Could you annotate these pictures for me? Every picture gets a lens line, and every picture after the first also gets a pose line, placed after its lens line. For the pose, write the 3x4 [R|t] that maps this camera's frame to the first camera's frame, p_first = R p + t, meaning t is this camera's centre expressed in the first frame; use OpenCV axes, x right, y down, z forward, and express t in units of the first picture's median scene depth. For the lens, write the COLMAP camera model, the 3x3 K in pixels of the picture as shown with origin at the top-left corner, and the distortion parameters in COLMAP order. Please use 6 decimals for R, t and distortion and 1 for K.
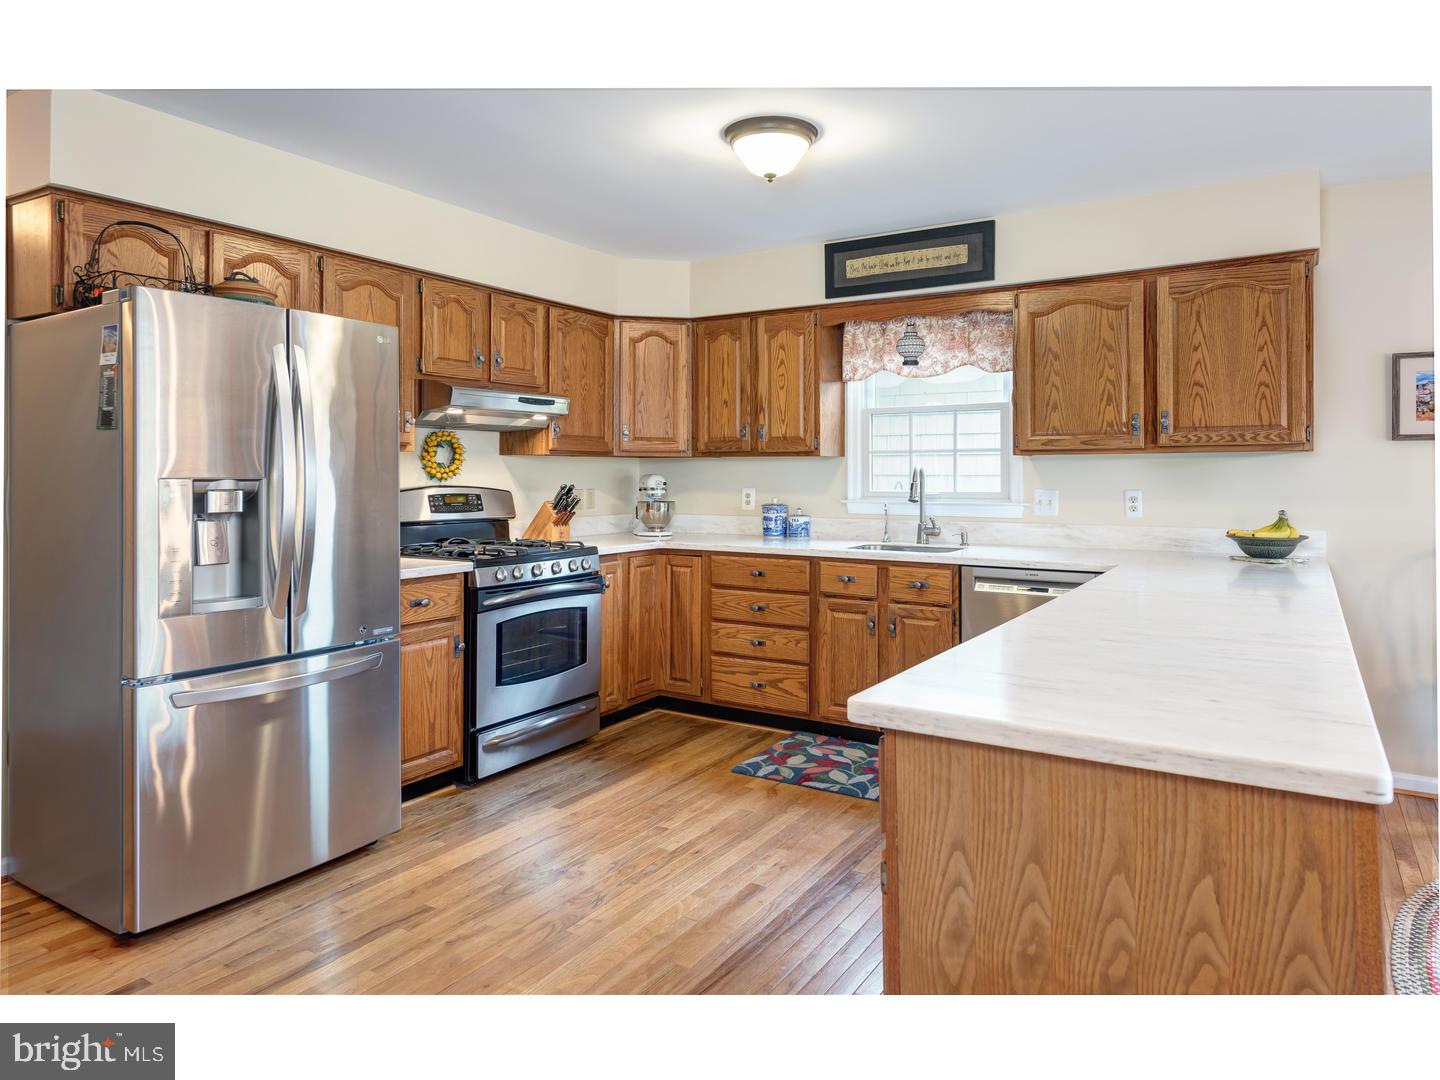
lens RADIAL K [[896.6, 0, 738.0], [0, 896.6, 471.0], [0, 0, 1]] dist [0.008326, -0.002222]
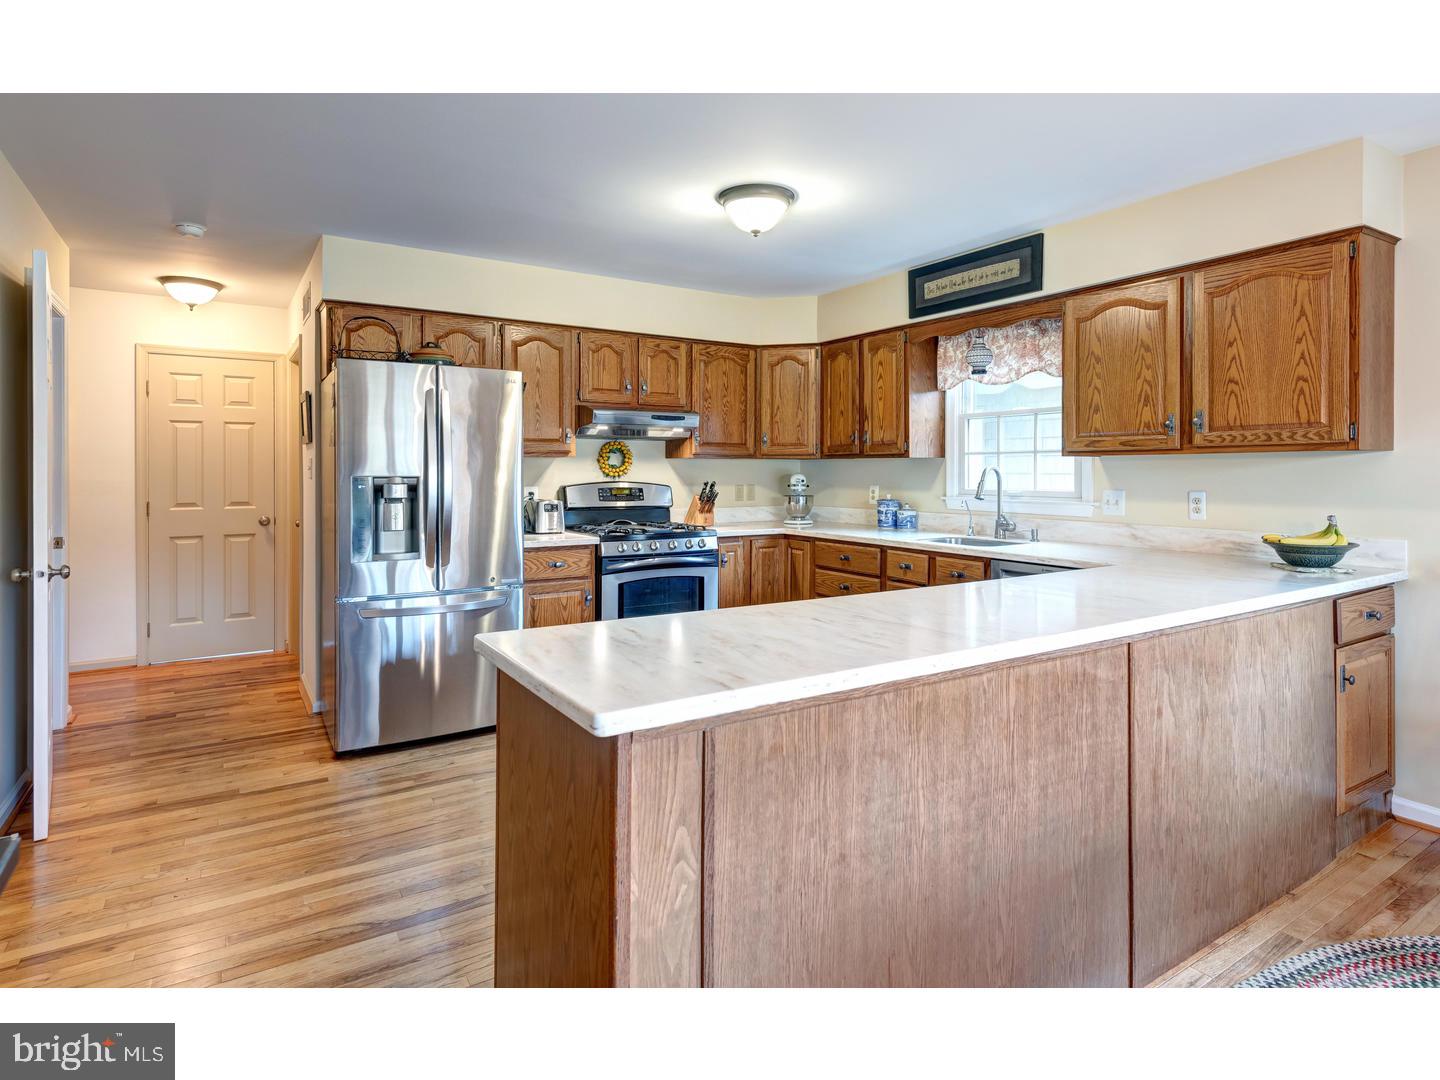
lens RADIAL K [[772.5, 0, 727.7], [0, 772.5, 472.7], [0, 0, 1]] dist [0.005553, -0.002312]
pose [[0.899948, 0.002449, -0.435990, 0.346531], [0.000264, 0.999981, 0.006164, -0.004170], [0.435997, -0.005662, 0.899930, 0.021533]]
